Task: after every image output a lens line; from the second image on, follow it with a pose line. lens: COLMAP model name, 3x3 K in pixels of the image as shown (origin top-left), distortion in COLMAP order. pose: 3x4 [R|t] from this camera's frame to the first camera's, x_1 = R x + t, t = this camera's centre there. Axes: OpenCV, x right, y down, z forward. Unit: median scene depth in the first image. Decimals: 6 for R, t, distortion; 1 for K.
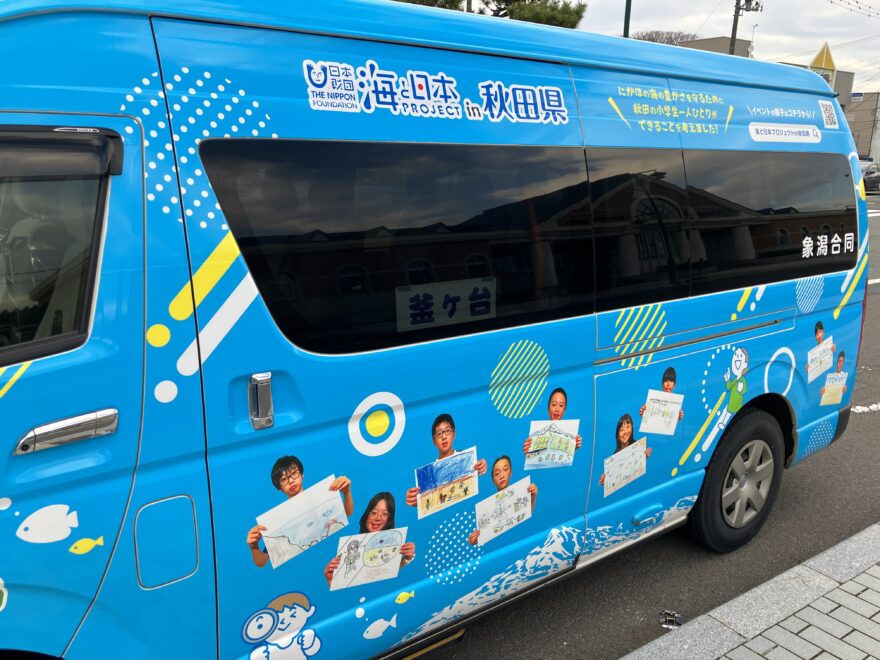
lens RADIAL K [[727.2, 0, 439.5], [0, 727.2, 328.2], [0, 0, 1]] dist [0.041969, -0.085342]
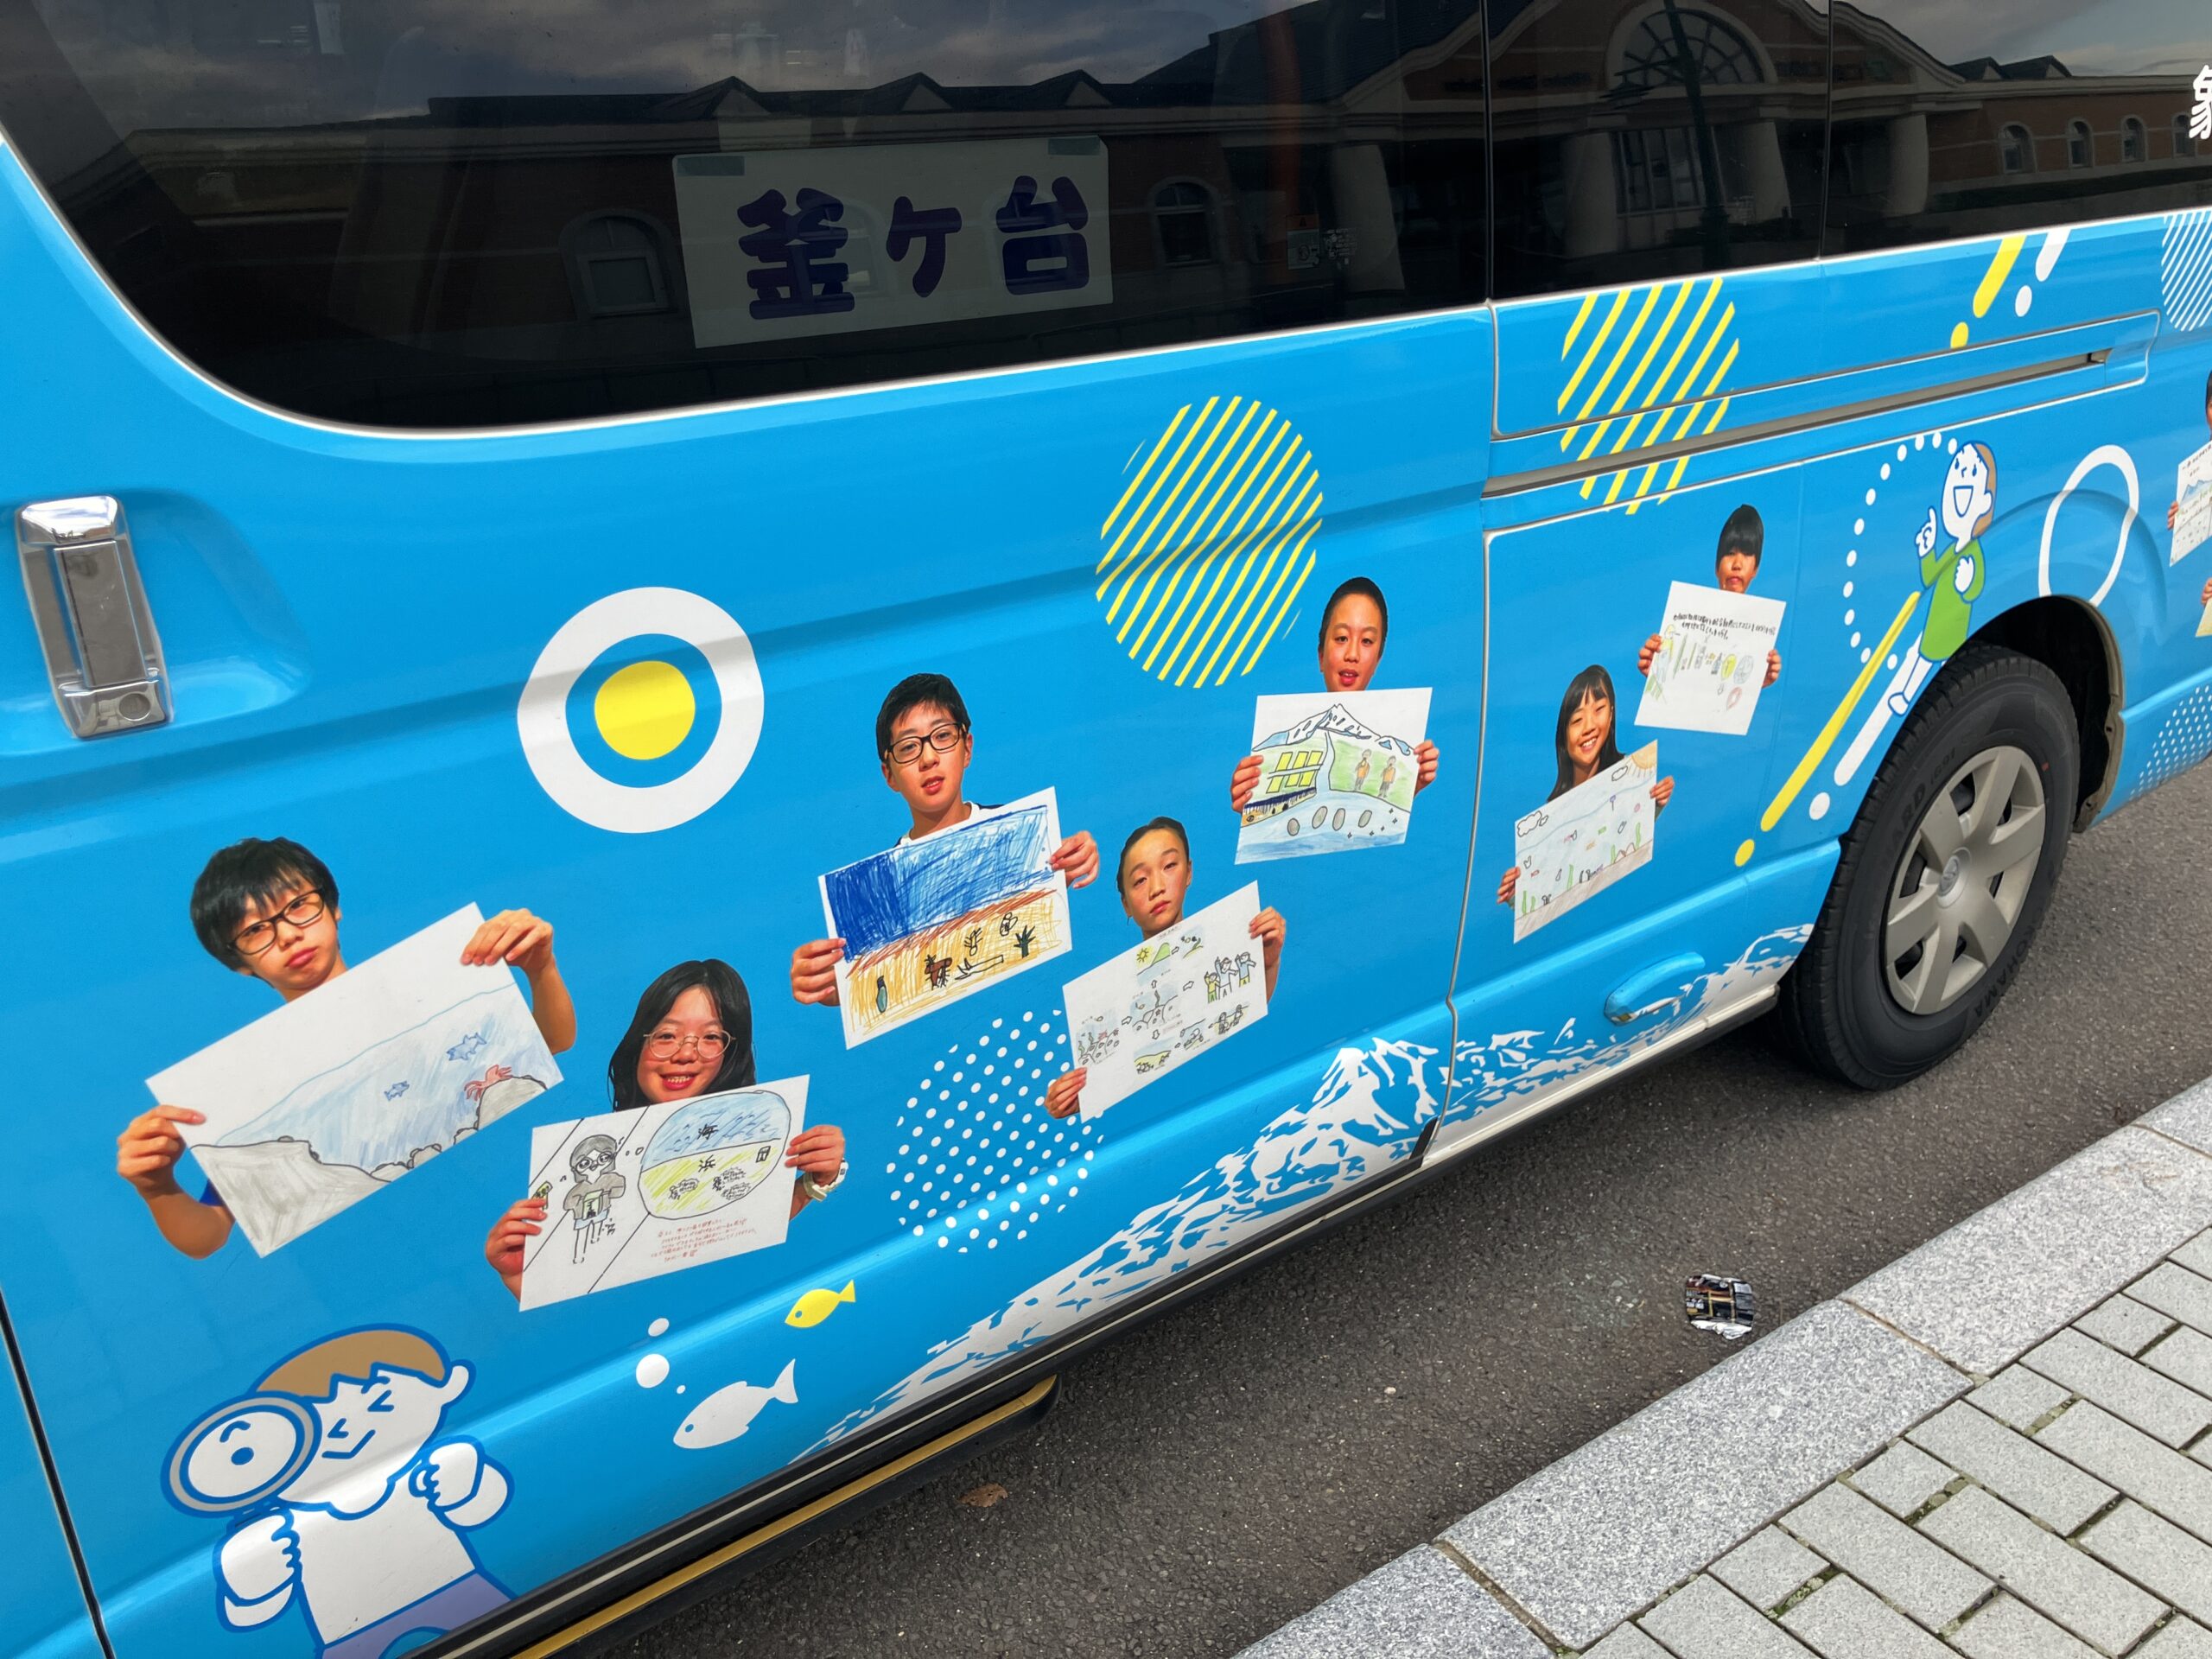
lens RADIAL K [[1798.9, 0, 1111.9], [0, 1798.9, 817.4], [0, 0, 1]] dist [0.051293, -0.077640]
pose [[0.999570, -0.027953, -0.008844, 0.076473], [0.029042, 0.985348, 0.168065, 0.057013], [0.004017, -0.168249, 0.985736, 0.309930]]
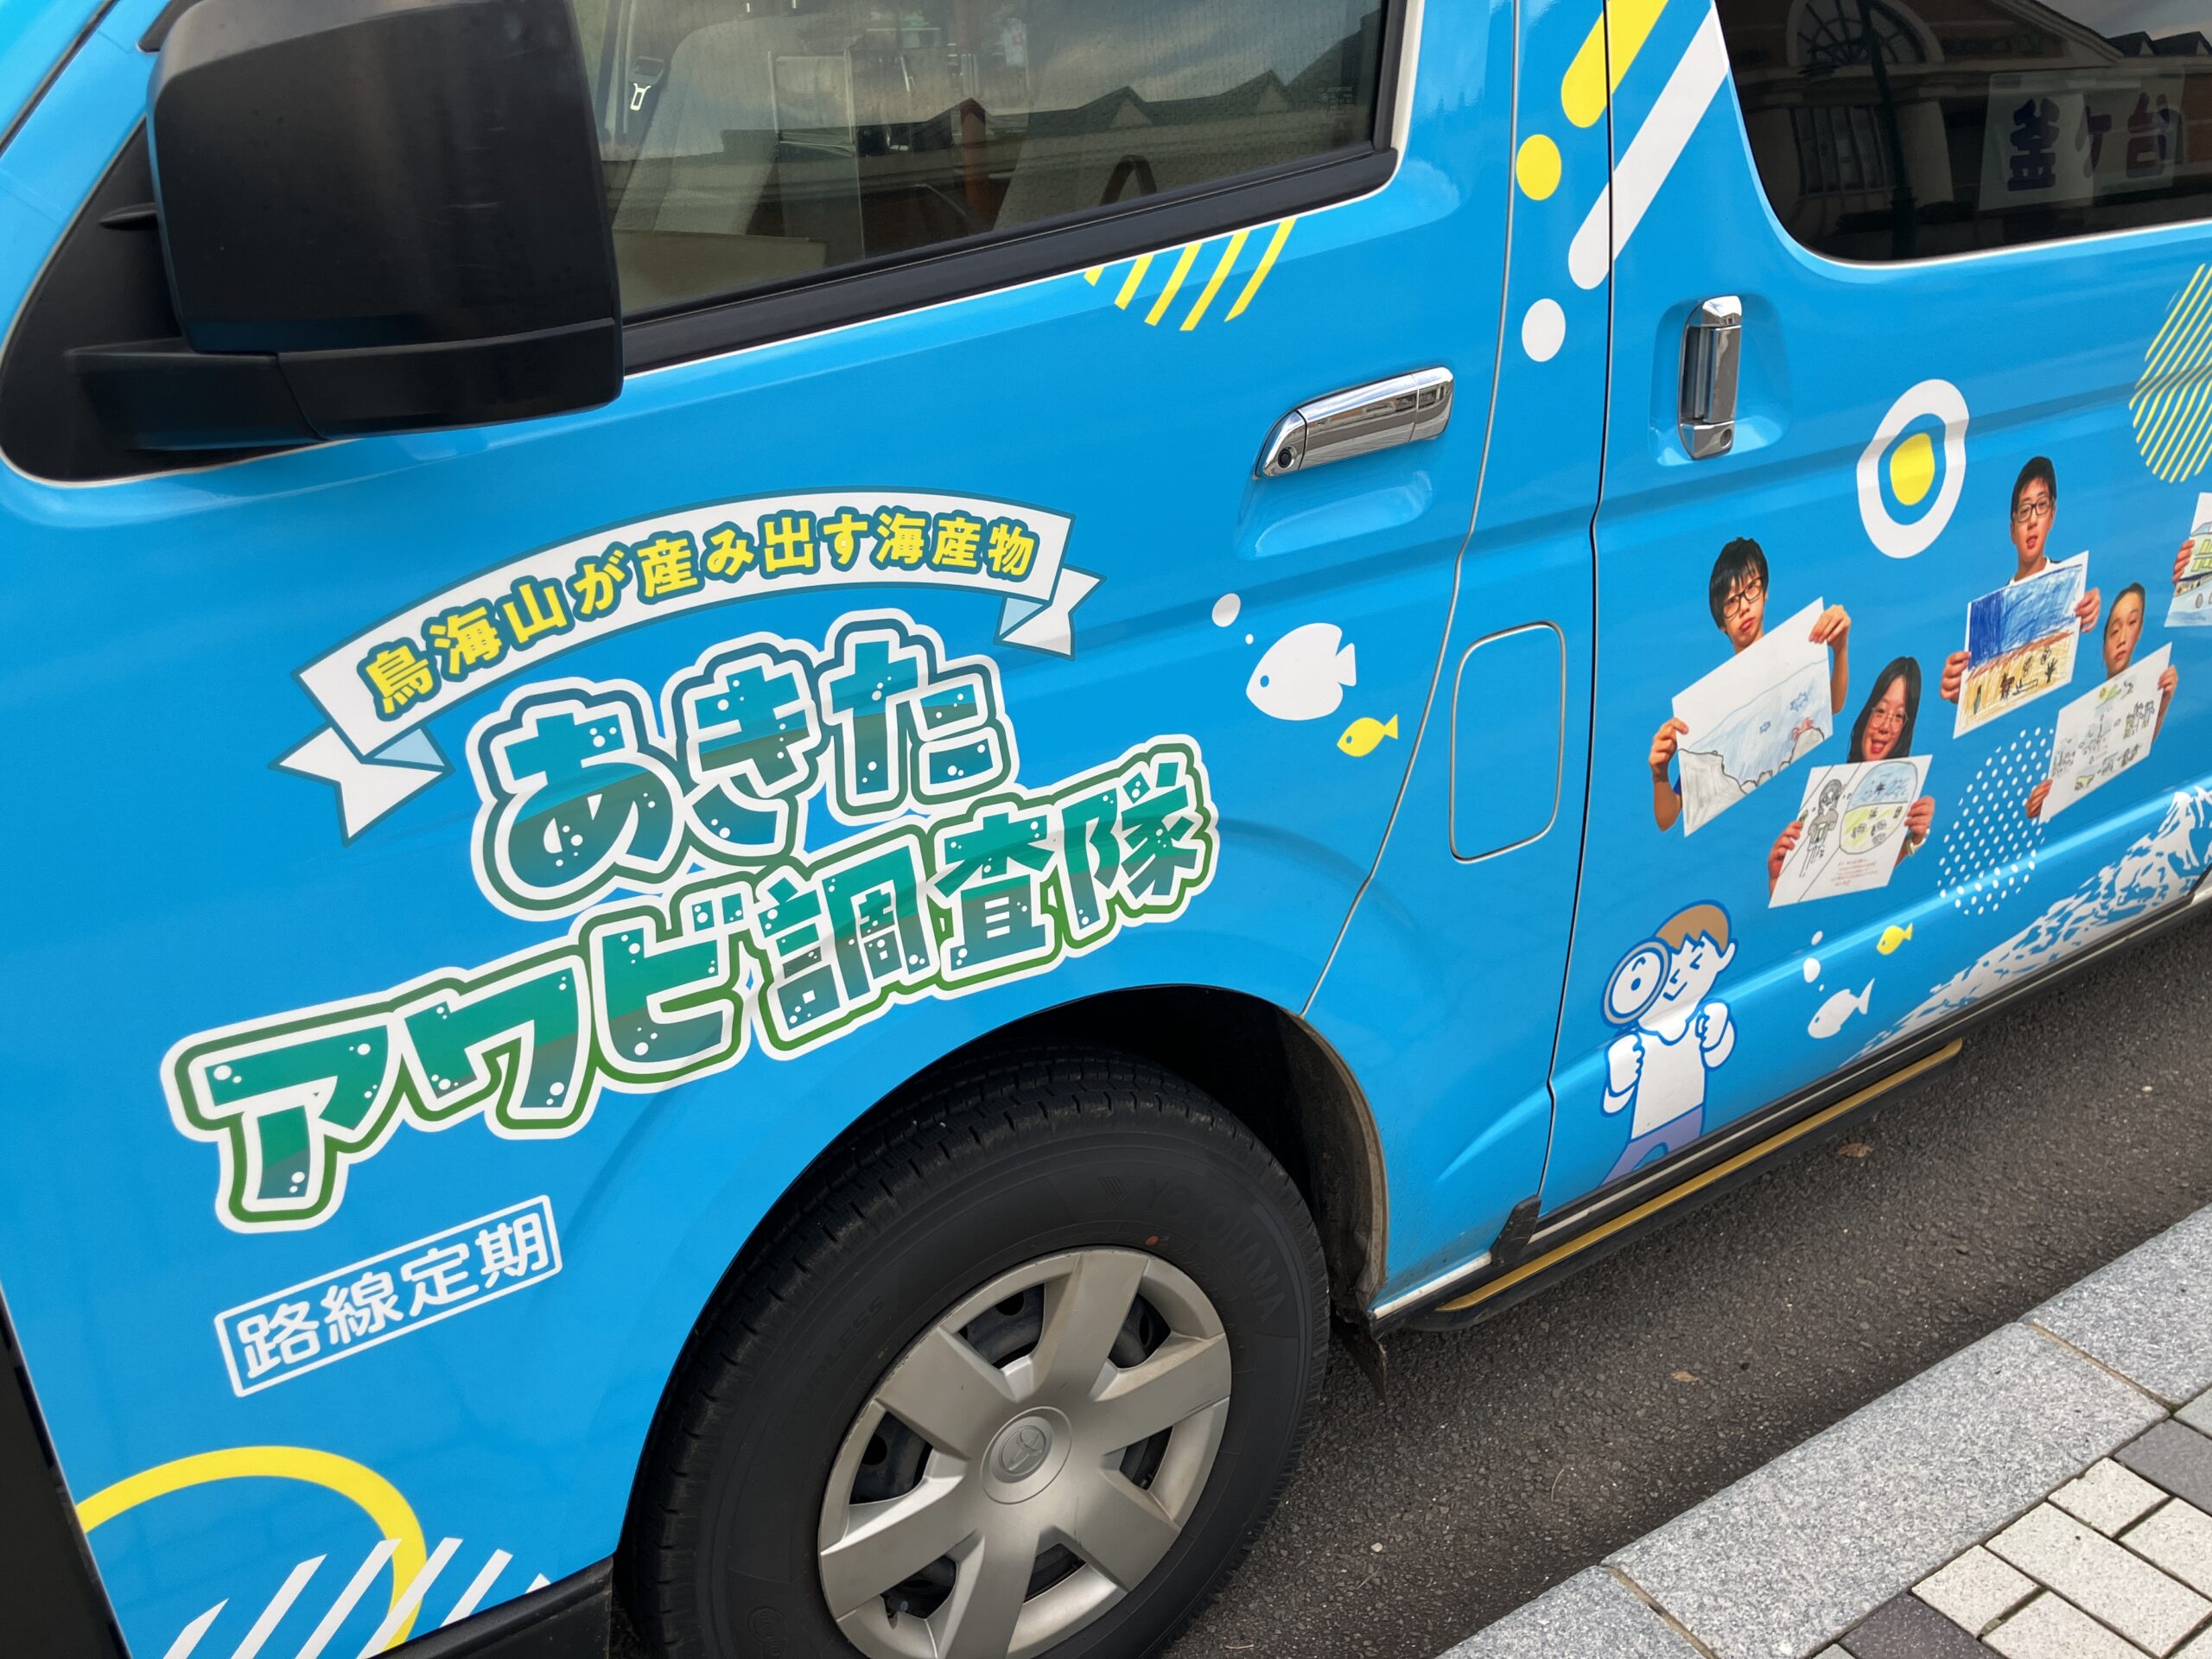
lens RADIAL K [[1798.9, 0, 1111.9], [0, 1798.9, 817.4], [0, 0, 1]] dist [0.051293, -0.077640]
pose [[0.998164, -0.022430, -0.056270, -0.392488], [0.031727, 0.984898, 0.170201, 0.119655], [0.051602, -0.171674, 0.983801, 0.031682]]
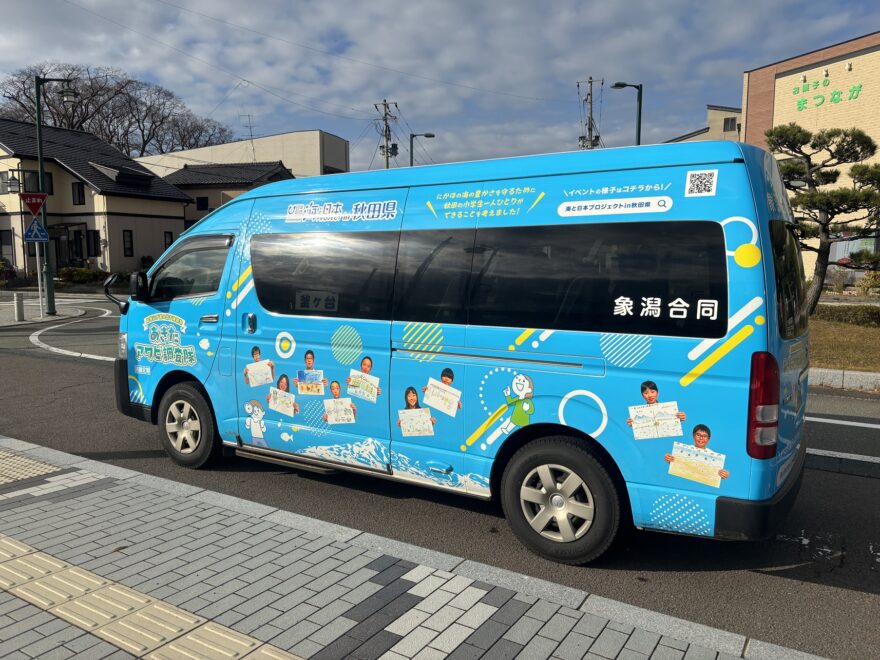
lens RADIAL K [[667.4, 0, 438.6], [0, 667.4, 332.2], [0, 0, 1]] dist [0.131152, -0.328817]
pose [[0.357932, 0.081723, -0.930165, 1.940023], [-0.211459, 0.977376, 0.004500, -0.026933], [0.909489, 0.195081, 0.367115, 0.553214]]
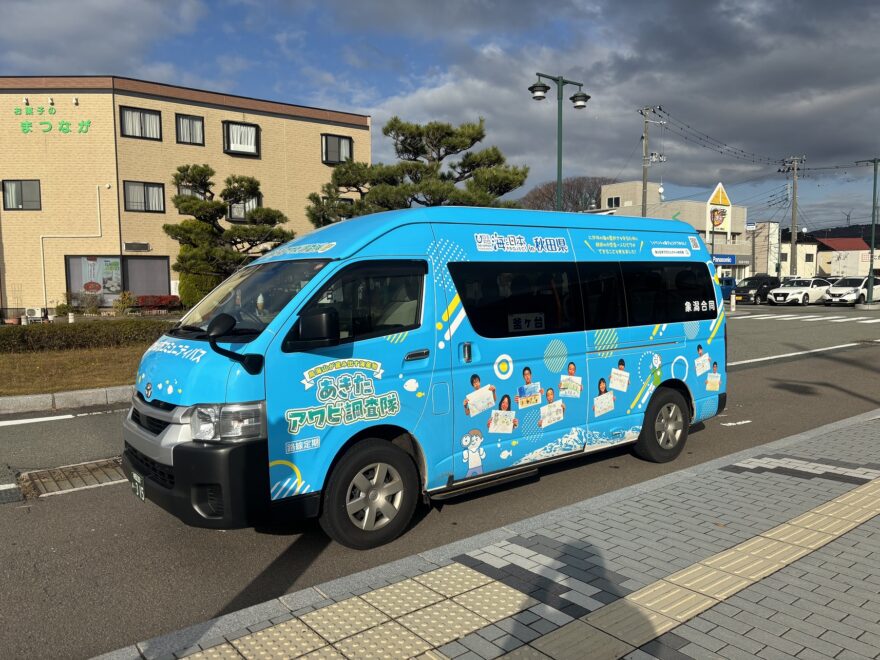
lens RADIAL K [[667.4, 0, 438.6], [0, 667.4, 332.2], [0, 0, 1]] dist [0.131152, -0.328817]
pose [[0.999382, -0.034950, 0.003640, -0.283226], [0.035084, 0.986602, -0.159329, 0.334990], [0.001977, 0.159358, 0.987219, -1.207594]]
